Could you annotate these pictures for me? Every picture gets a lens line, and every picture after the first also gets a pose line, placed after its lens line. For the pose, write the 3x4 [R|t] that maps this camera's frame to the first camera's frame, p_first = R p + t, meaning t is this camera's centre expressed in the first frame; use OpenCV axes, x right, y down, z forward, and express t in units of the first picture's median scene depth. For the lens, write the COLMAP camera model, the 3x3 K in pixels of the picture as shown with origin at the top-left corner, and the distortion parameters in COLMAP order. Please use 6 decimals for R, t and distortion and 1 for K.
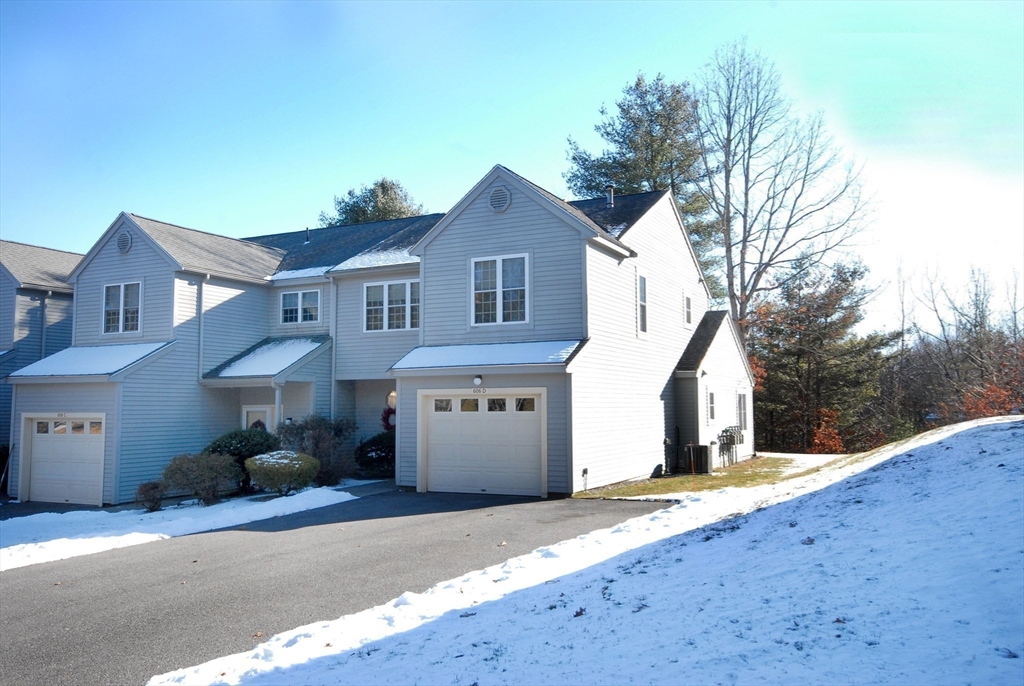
lens RADIAL K [[830.9, 0, 512.0], [0, 830.9, 343.0], [0, 0, 1]] dist [-0.007585, 0.002594]
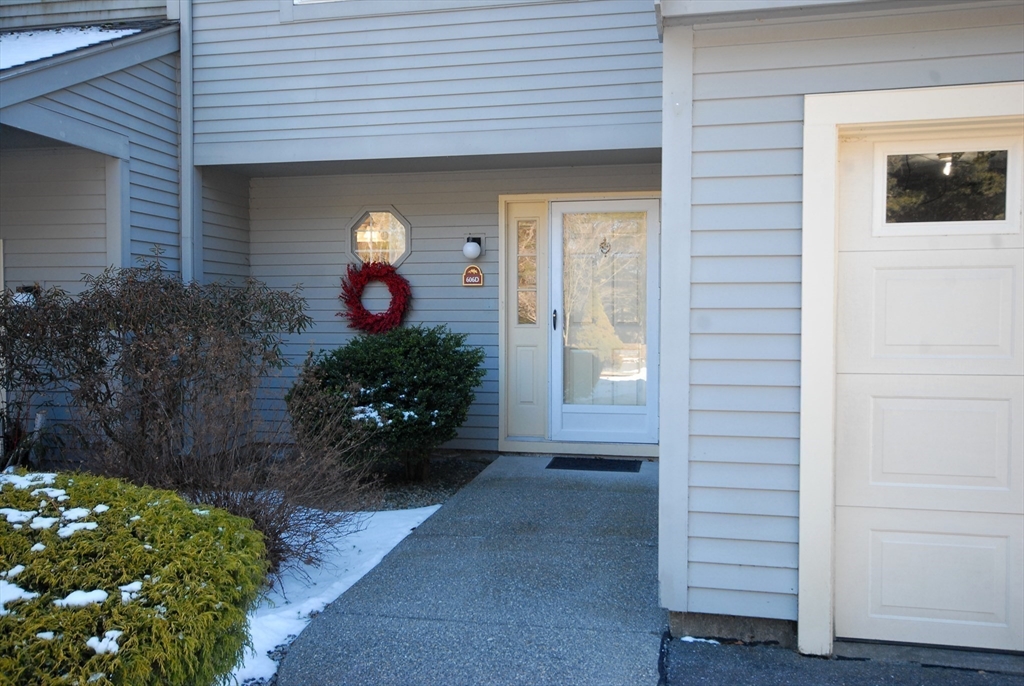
lens RADIAL K [[830.9, 0, 512.0], [0, 830.9, 343.0], [0, 0, 1]] dist [-0.007585, 0.002594]
pose [[0.966517, -0.002381, 0.256592, -0.216114], [-0.026324, 0.993761, 0.108377, 0.088848], [-0.255250, -0.111503, 0.960424, 0.814233]]
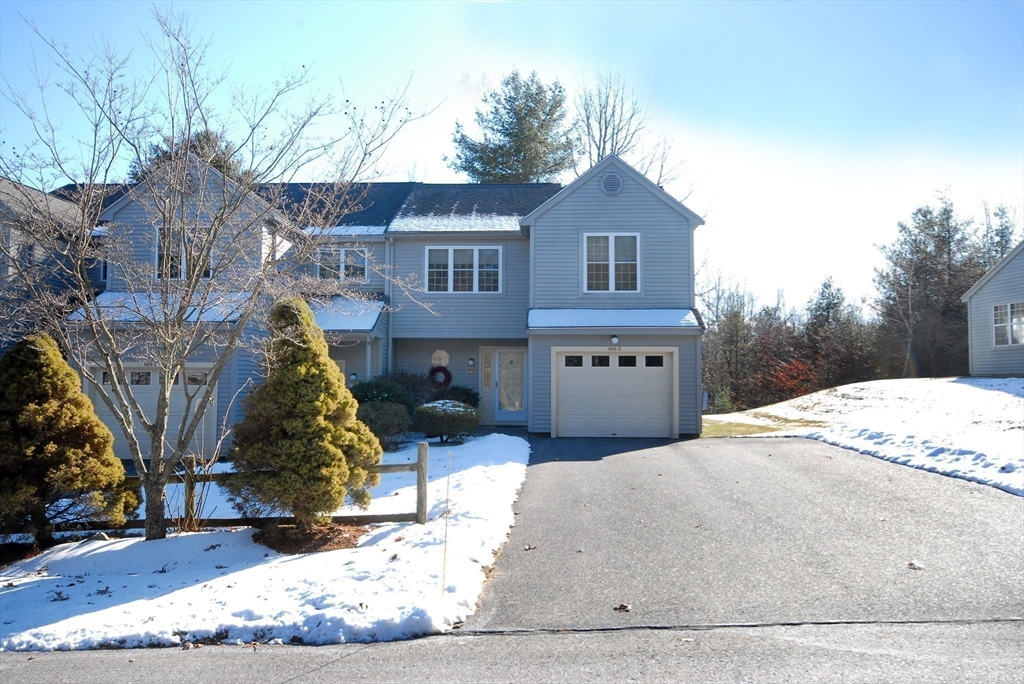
lens RADIAL K [[830.9, 0, 512.0], [0, 830.9, 342.0], [0, 0, 1]] dist [-0.007585, 0.002594]
pose [[0.912501, 0.031290, 0.407876, -0.601457], [-0.040787, 0.999061, 0.014607, 0.034703], [-0.407036, -0.029965, 0.912921, 0.000377]]
